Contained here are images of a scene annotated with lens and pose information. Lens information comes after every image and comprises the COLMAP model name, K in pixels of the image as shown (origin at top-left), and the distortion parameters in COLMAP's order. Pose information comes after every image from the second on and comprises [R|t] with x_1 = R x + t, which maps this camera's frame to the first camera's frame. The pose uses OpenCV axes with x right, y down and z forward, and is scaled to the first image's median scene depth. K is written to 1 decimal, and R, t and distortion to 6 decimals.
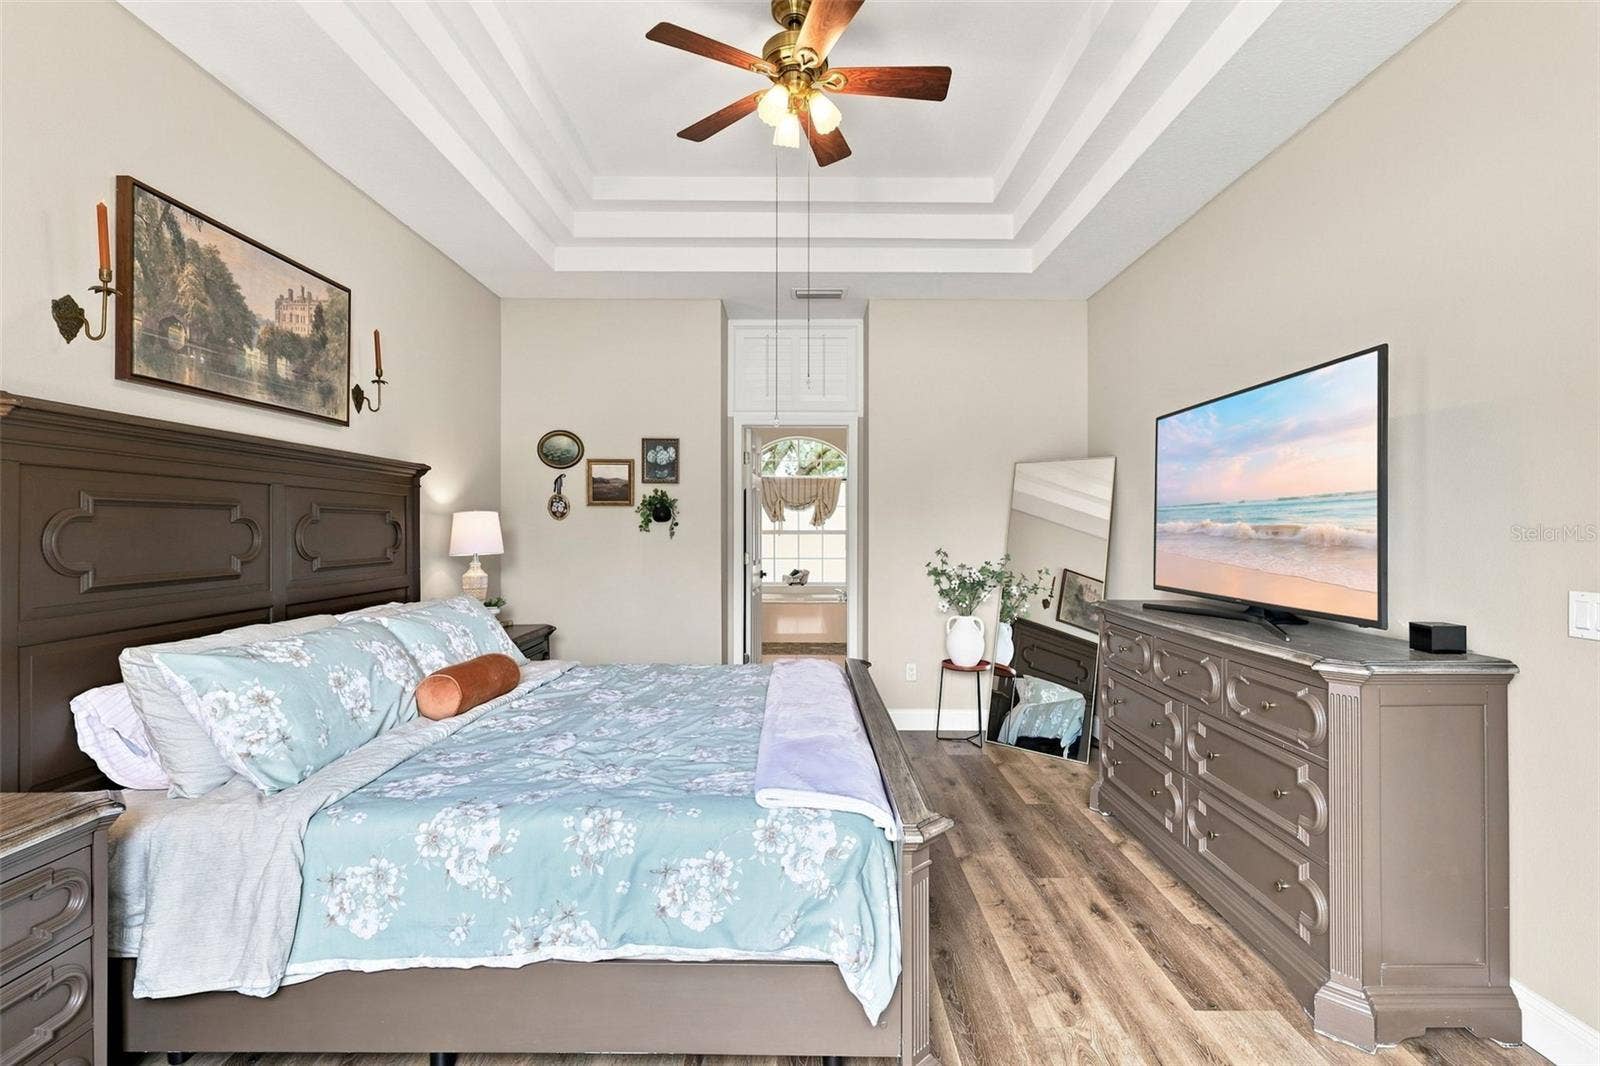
lens RADIAL K [[745.0, 0, 802.8], [0, 745.0, 526.1], [0, 0, 1]] dist [-0.001129, 0.000521]
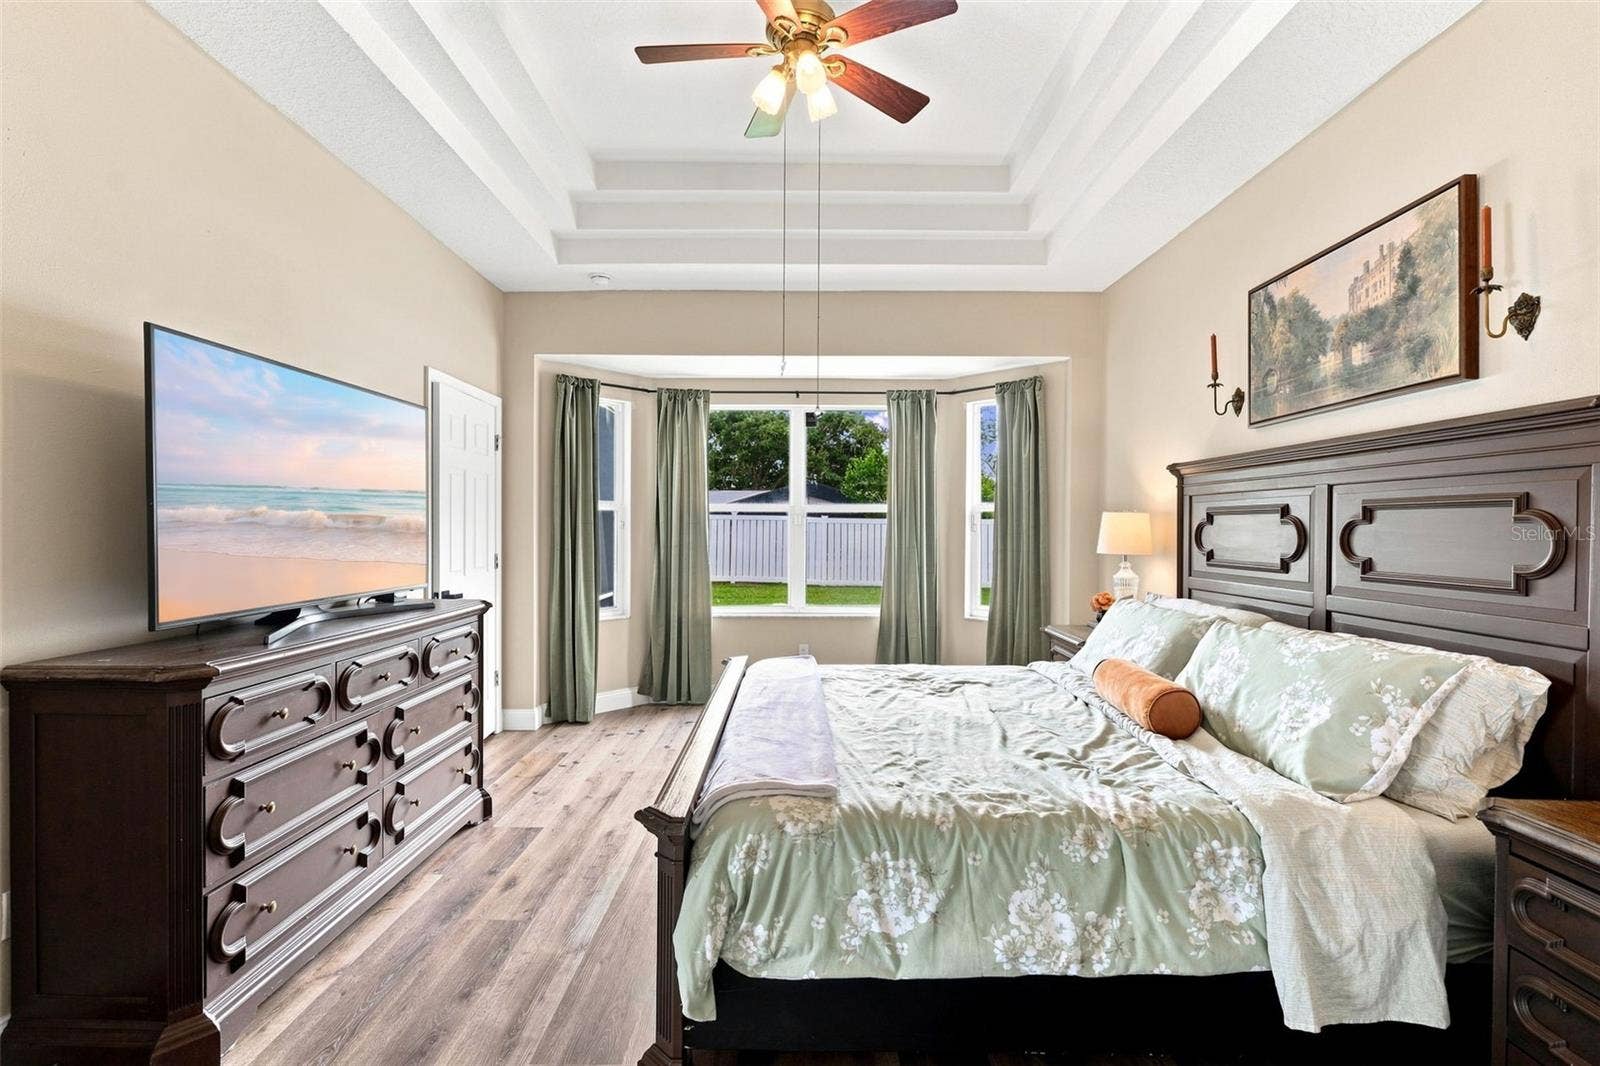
lens RADIAL K [[745.0, 0, 802.8], [0, 745.0, 526.1], [0, 0, 1]] dist [-0.001129, 0.000521]
pose [[-0.999927, -0.010283, 0.006392, -0.017208], [-0.010267, 0.999944, 0.002473, 0.005456], [-0.006417, 0.002407, -0.999977, 1.949842]]
